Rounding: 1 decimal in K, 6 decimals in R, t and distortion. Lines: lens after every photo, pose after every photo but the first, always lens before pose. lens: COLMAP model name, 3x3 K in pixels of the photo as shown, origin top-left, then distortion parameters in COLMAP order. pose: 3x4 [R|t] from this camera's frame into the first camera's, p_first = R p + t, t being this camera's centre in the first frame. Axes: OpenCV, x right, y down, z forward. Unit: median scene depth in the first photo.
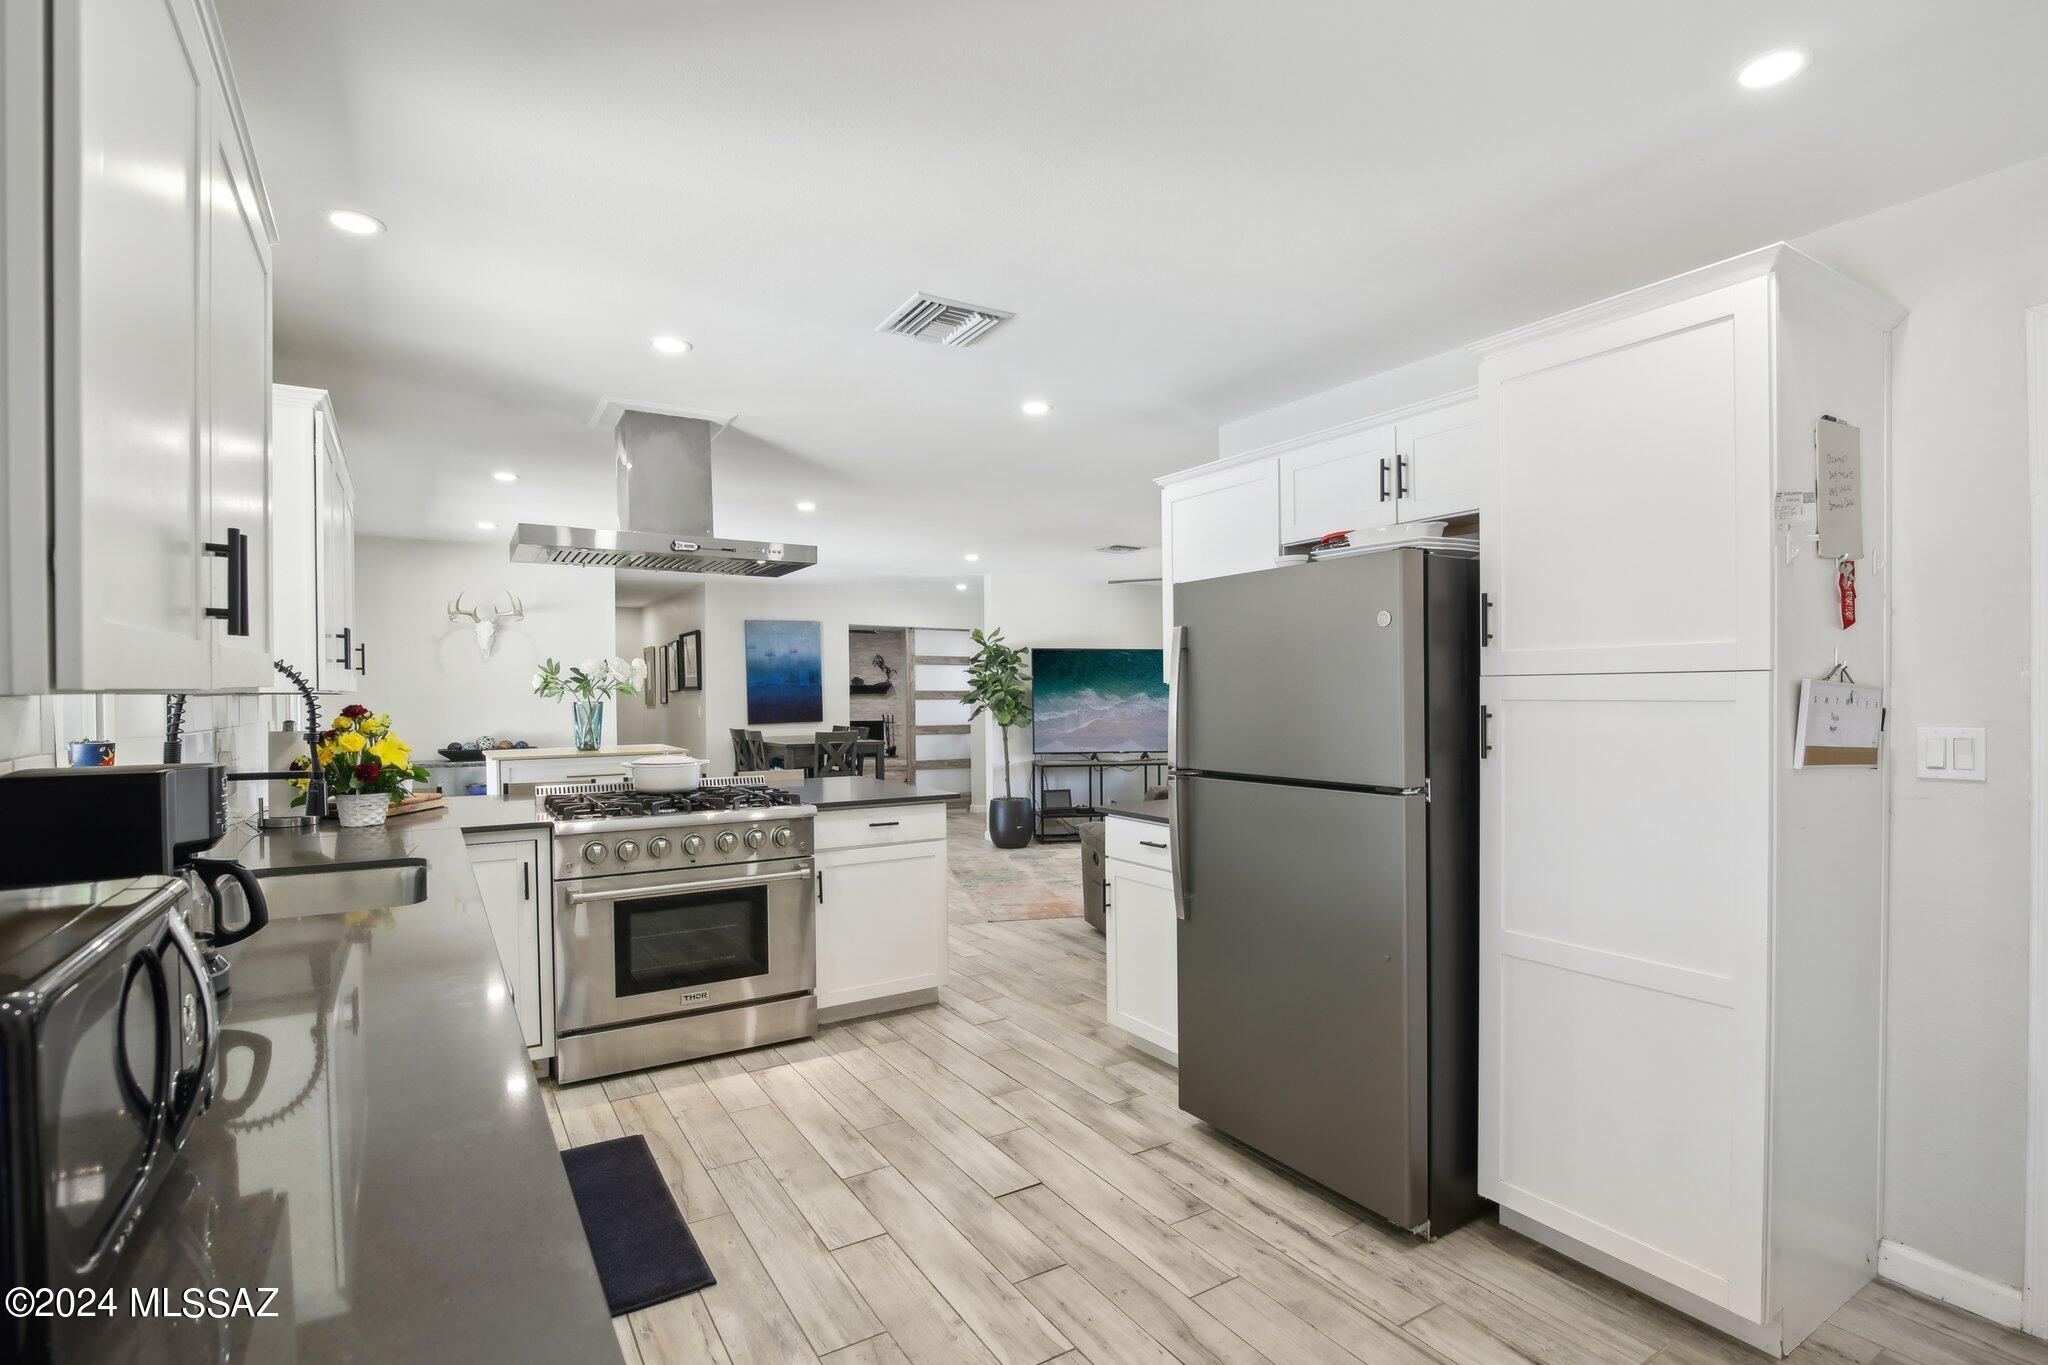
lens RADIAL K [[944.7, 0, 1017.7], [0, 944.7, 694.1], [0, 0, 1]] dist [-0.021457, 0.001269]
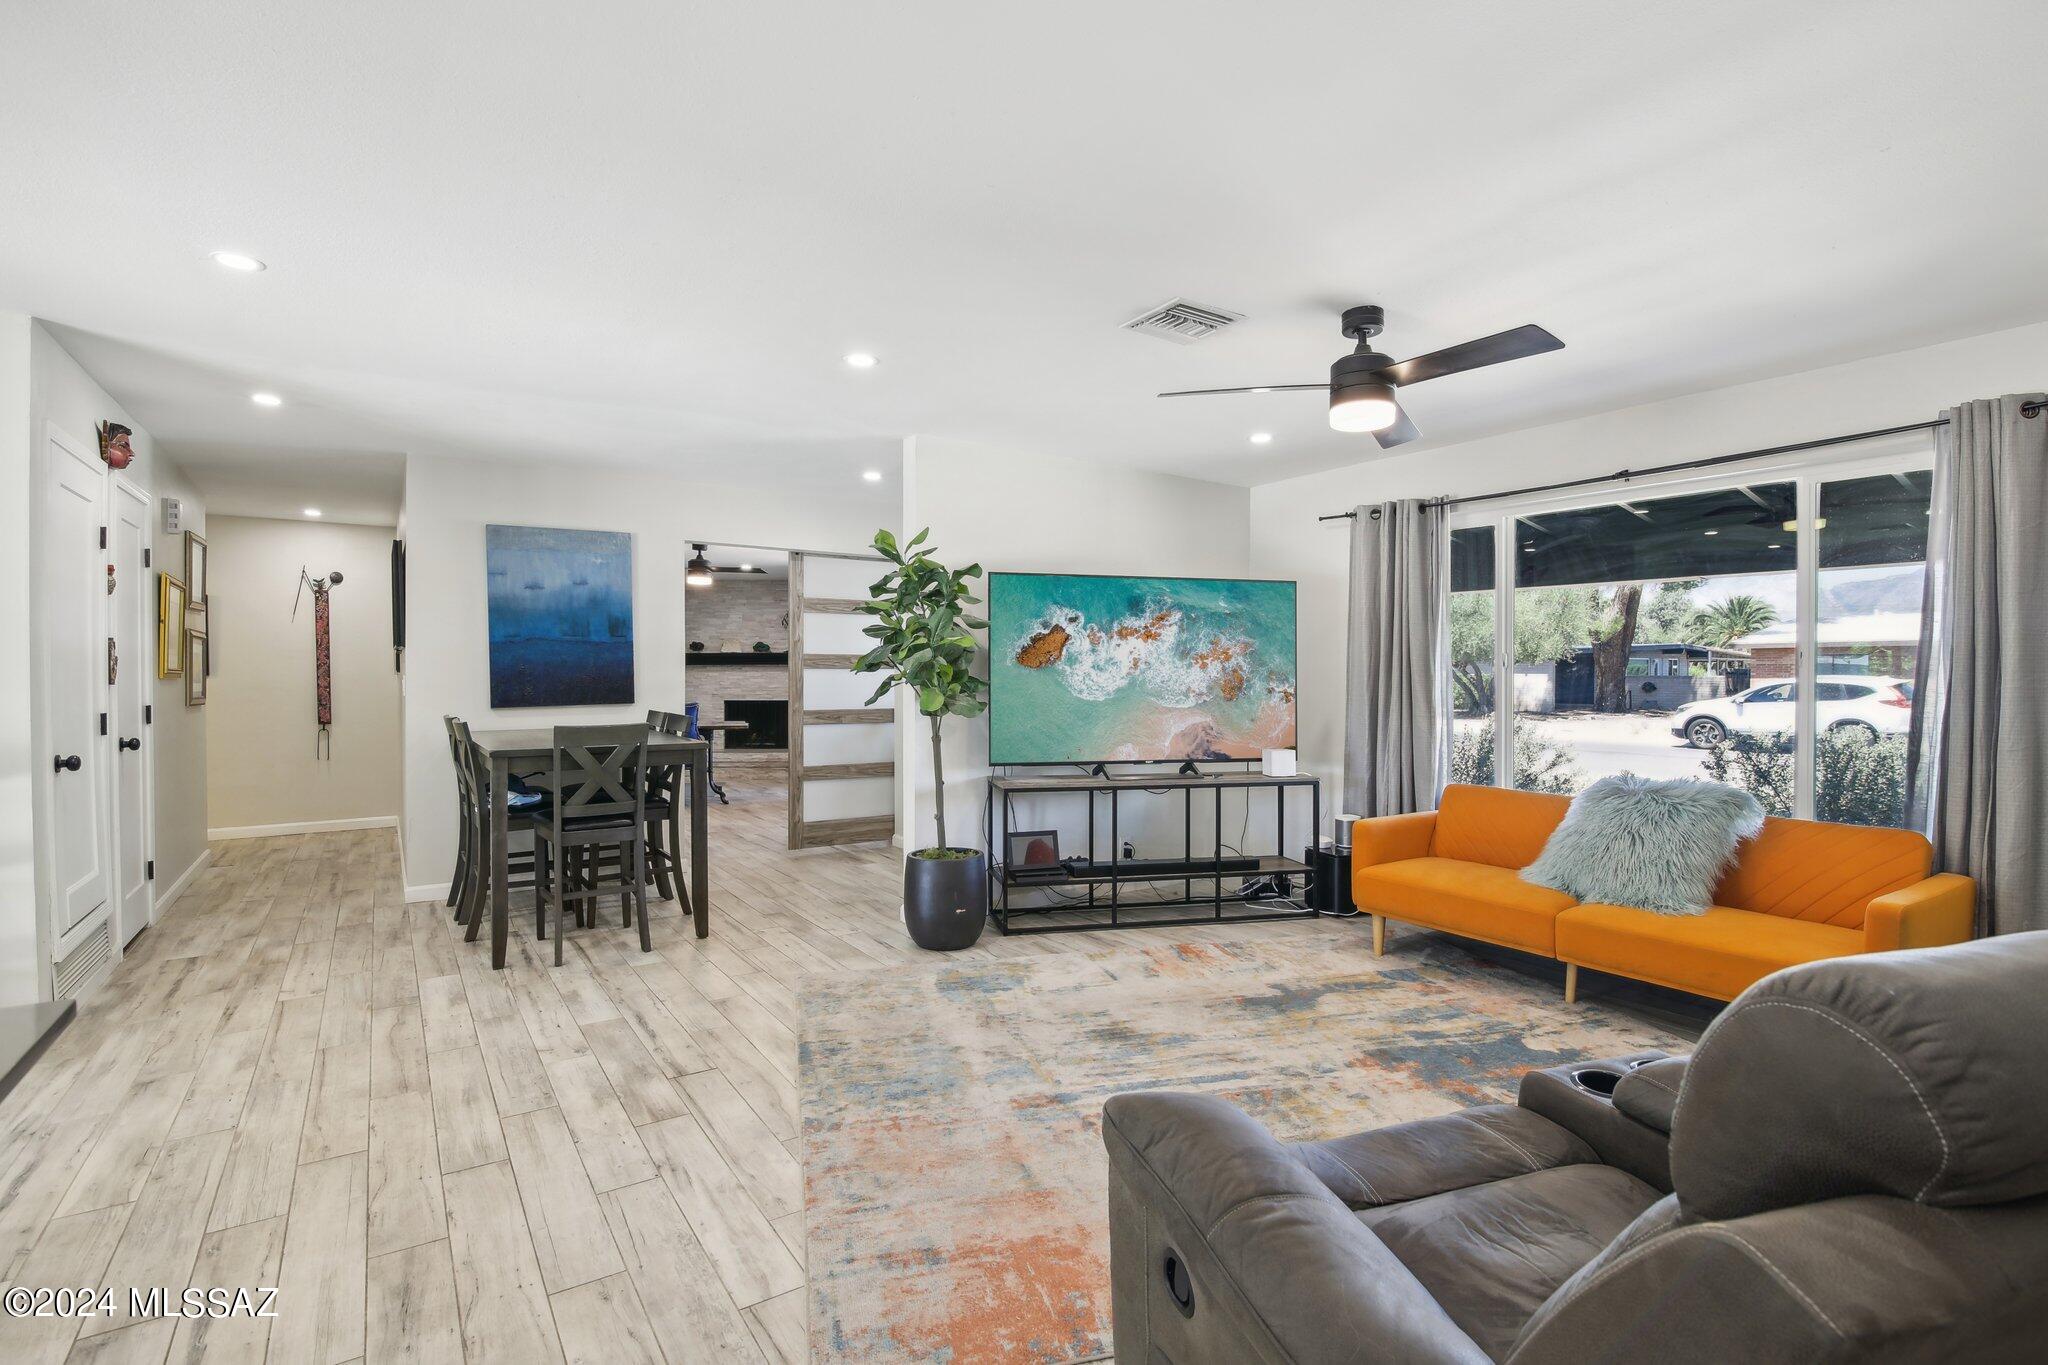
lens RADIAL K [[944.7, 0, 1000.0], [0, 944.7, 686.7], [0, 0, 1]] dist [-0.021457, 0.001269]
pose [[0.999844, 0.006805, 0.016276, 0.025195], [-0.007038, 0.999874, 0.014252, 0.018716], [-0.016176, -0.014365, 0.999766, 0.870583]]
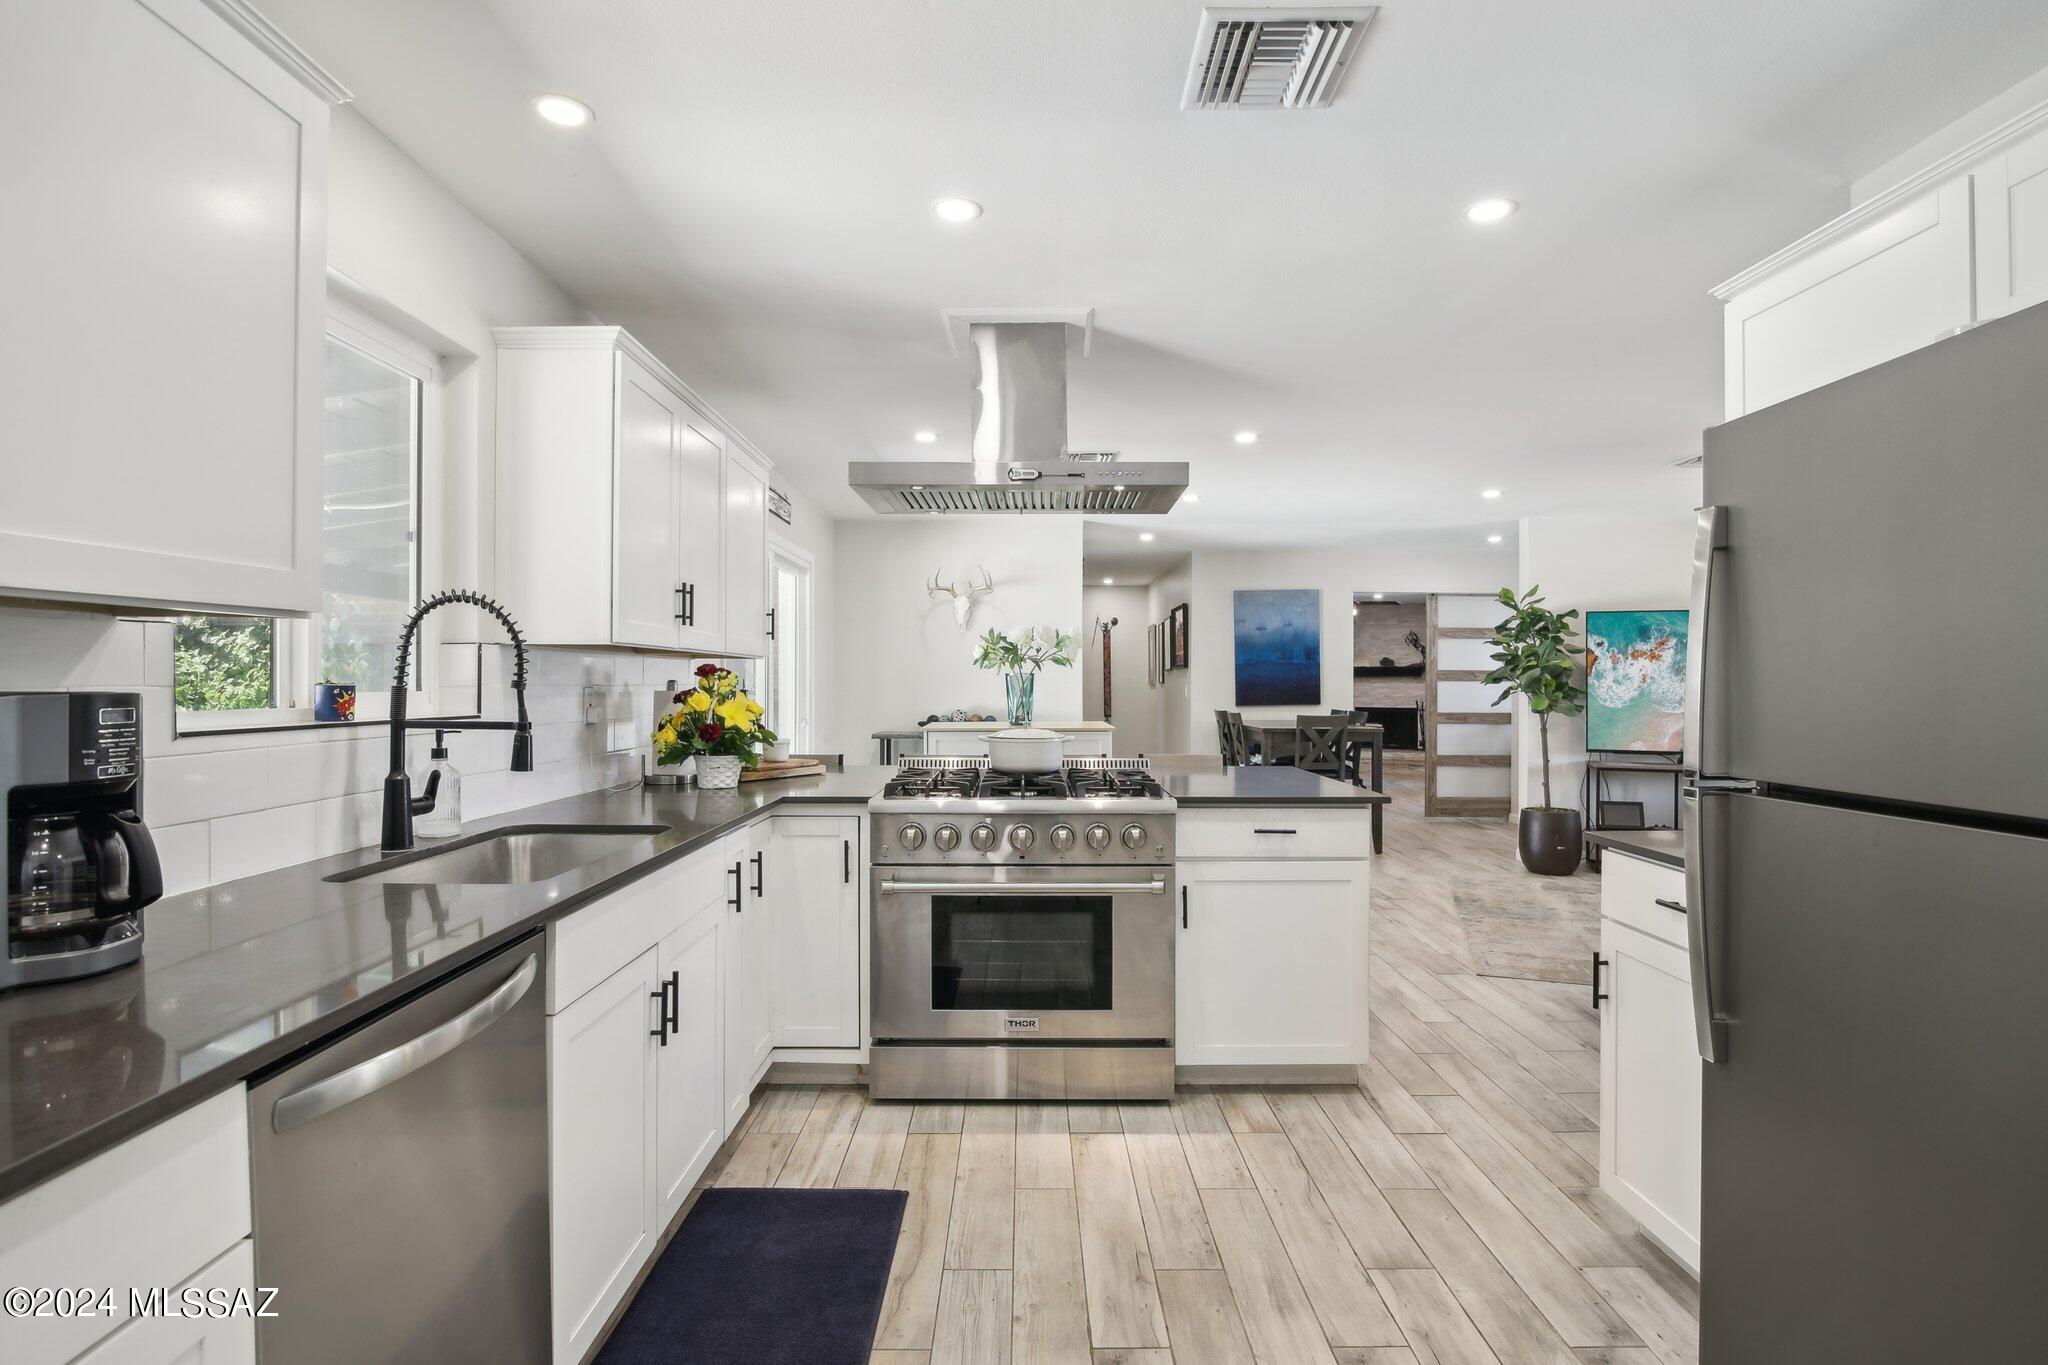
lens RADIAL K [[944.7, 0, 1072.2], [0, 944.7, 681.7], [0, 0, 1]] dist [-0.021457, 0.001269]
pose [[0.862496, 0.008314, -0.505996, 0.080287], [-0.008429, 0.999962, 0.002063, 0.017132], [0.505994, 0.002486, 0.862534, 0.236070]]
